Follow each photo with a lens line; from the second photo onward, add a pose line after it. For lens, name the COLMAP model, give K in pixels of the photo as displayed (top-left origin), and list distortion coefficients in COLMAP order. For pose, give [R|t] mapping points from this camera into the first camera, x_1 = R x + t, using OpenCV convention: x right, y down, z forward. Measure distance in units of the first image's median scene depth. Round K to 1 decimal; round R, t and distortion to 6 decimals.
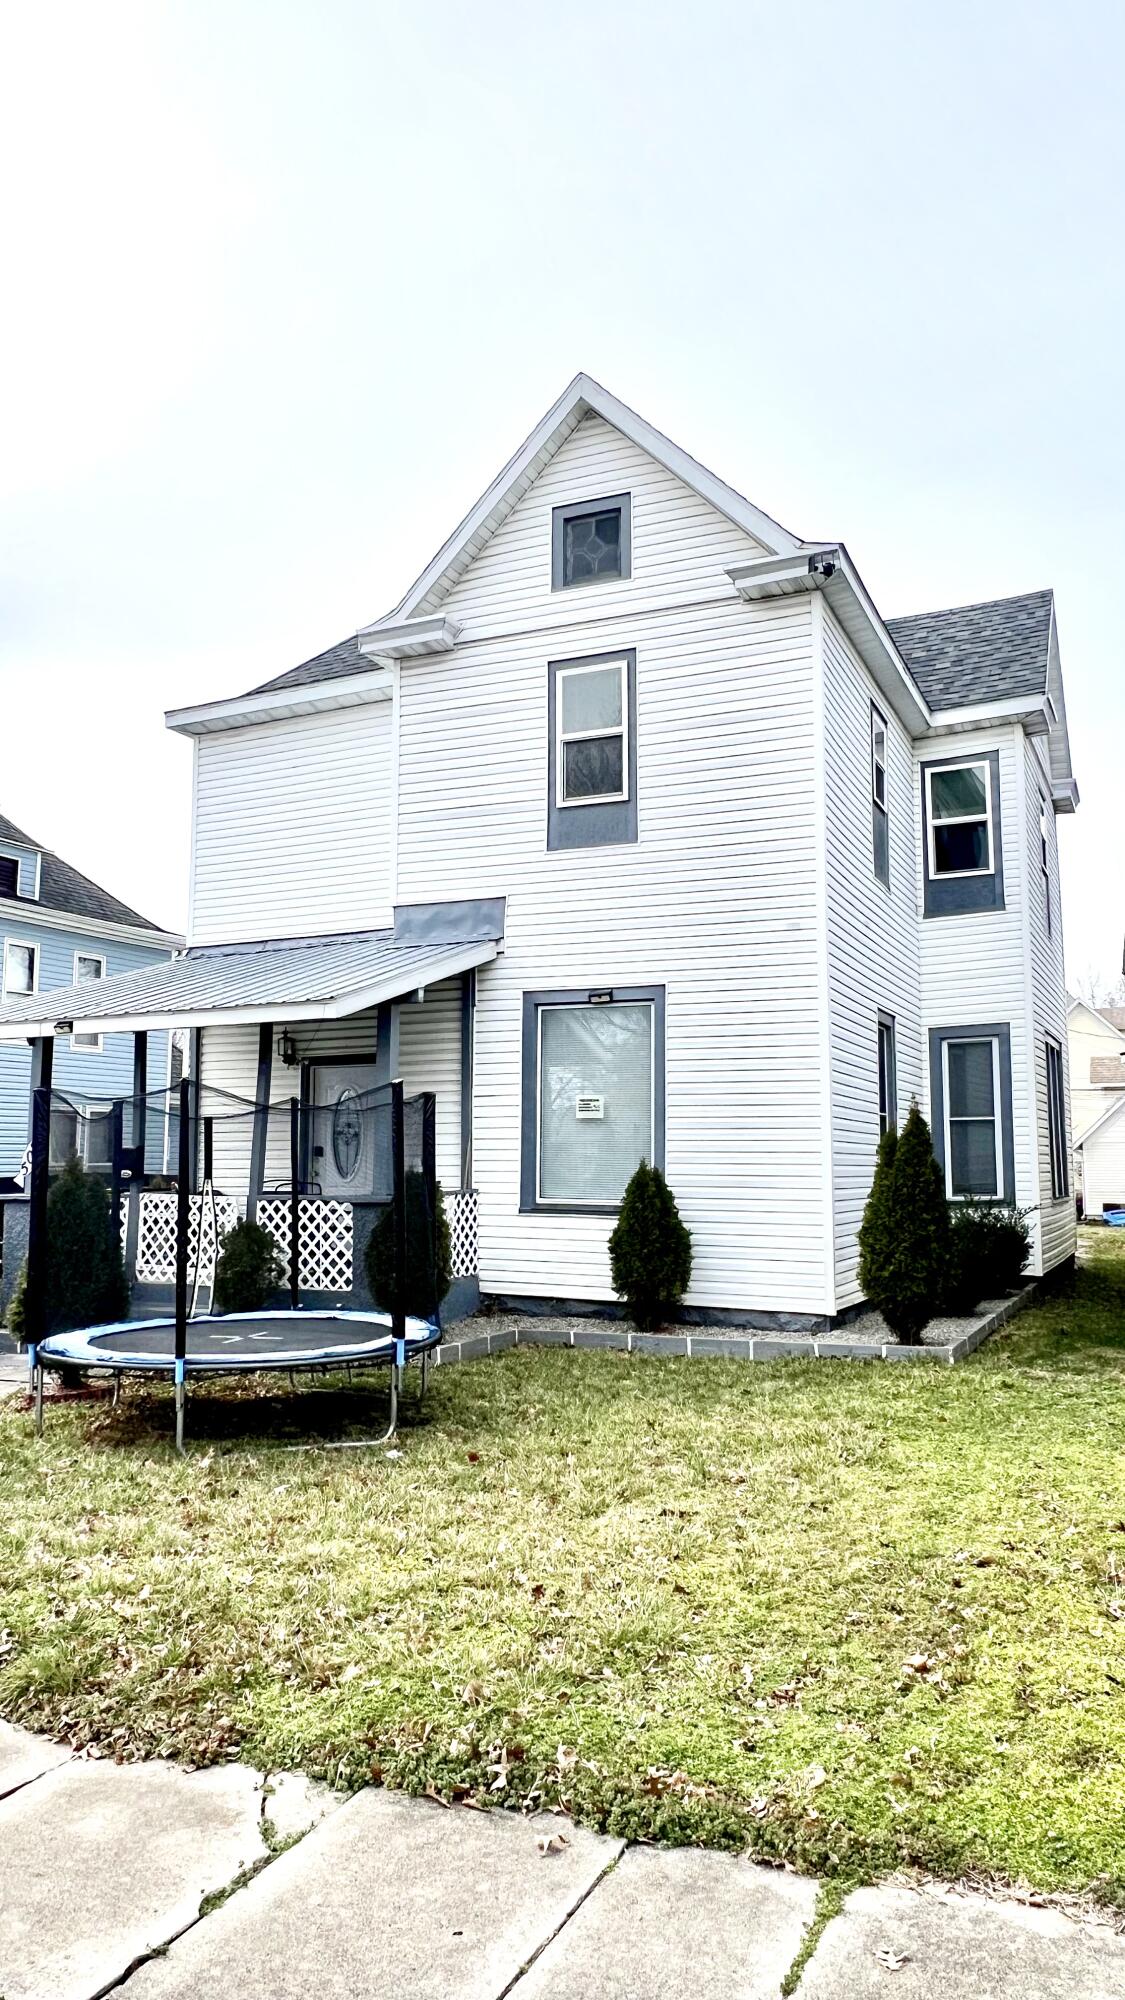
lens RADIAL K [[1331.2, 0, 562.5], [0, 1331.2, 1000.0], [0, 0, 1]] dist [0.010353, -0.000583]
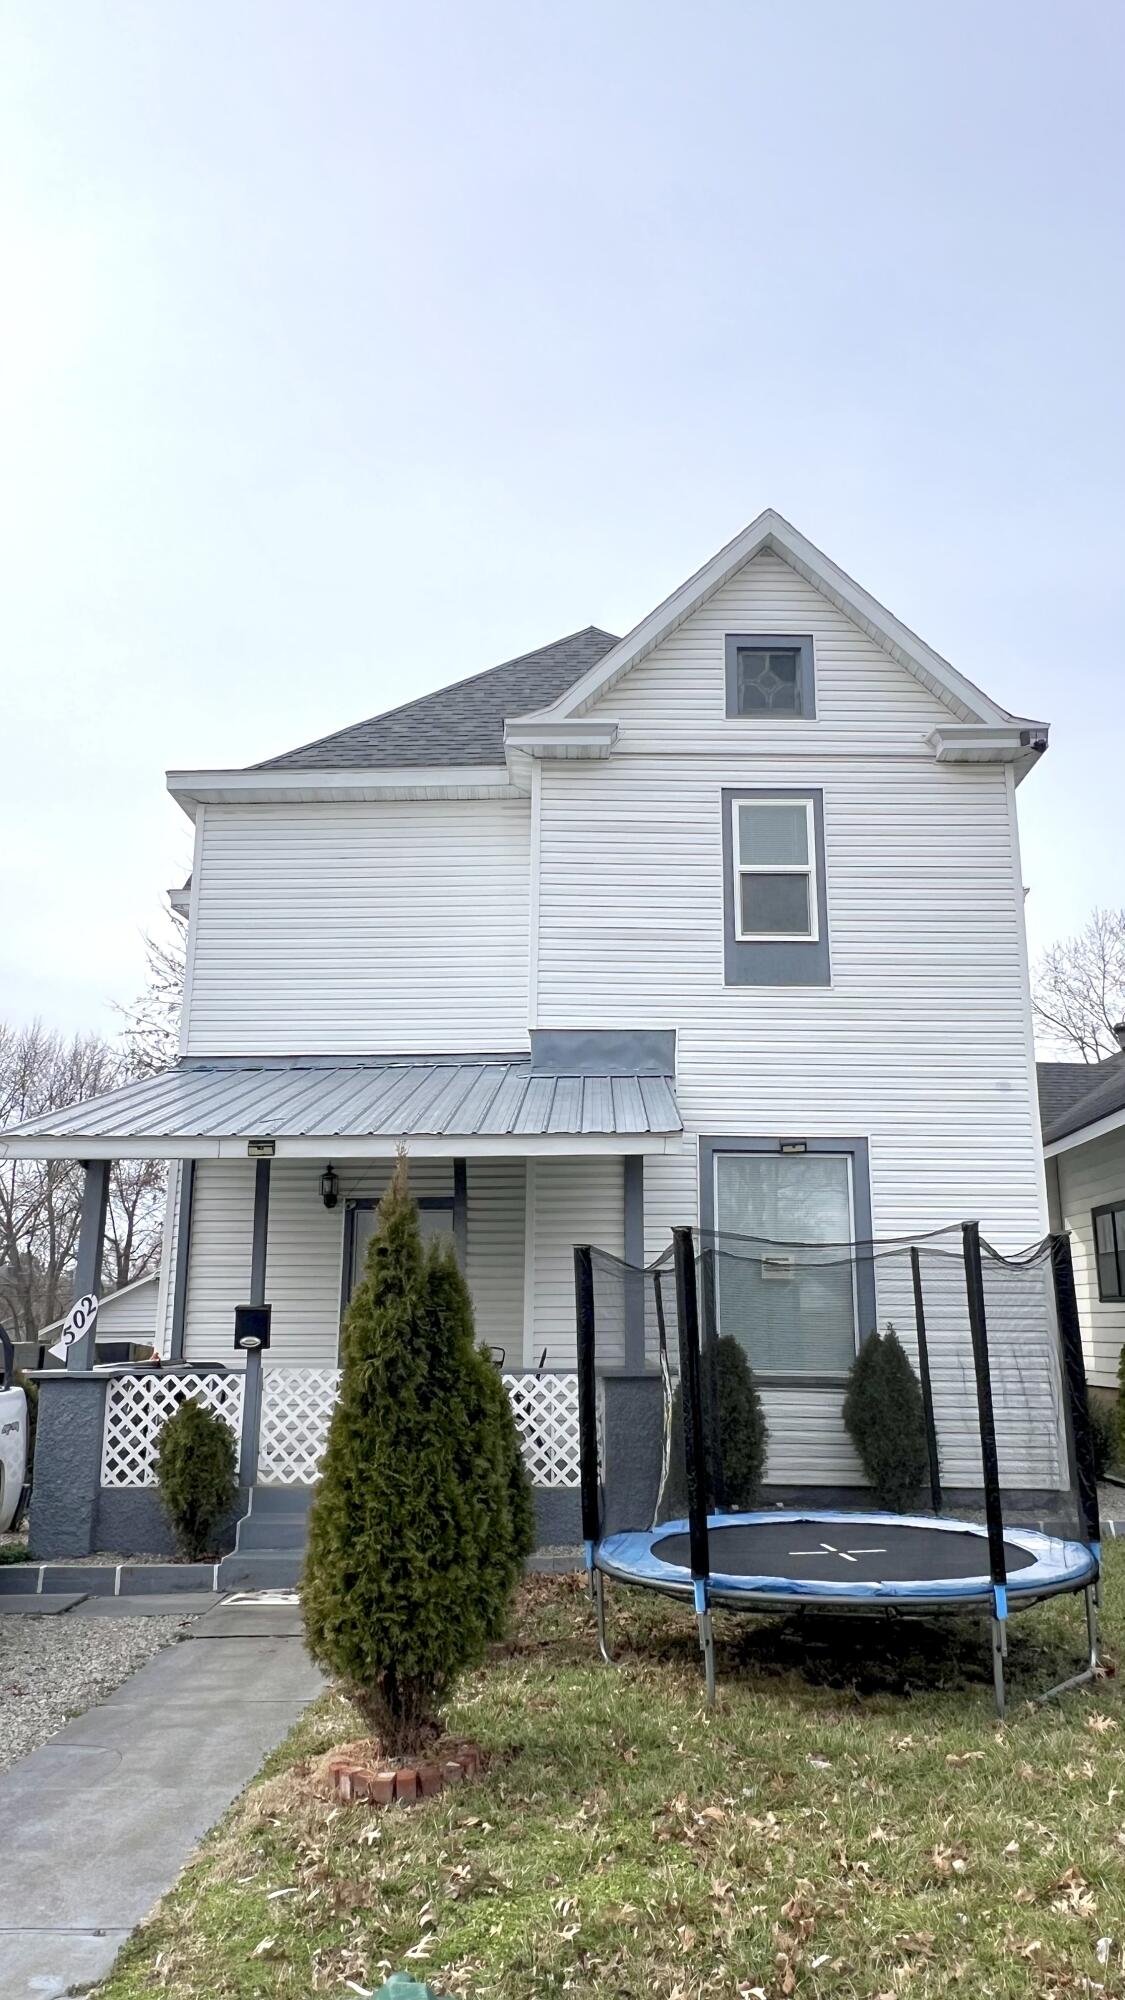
lens RADIAL K [[1331.2, 0, 562.5], [0, 1331.2, 1000.0], [0, 0, 1]] dist [0.010353, -0.000583]
pose [[0.915008, 0.098353, 0.391263, -0.475561], [-0.050926, 0.990228, -0.129824, 0.024524], [-0.400208, 0.098864, 0.911076, 0.199058]]
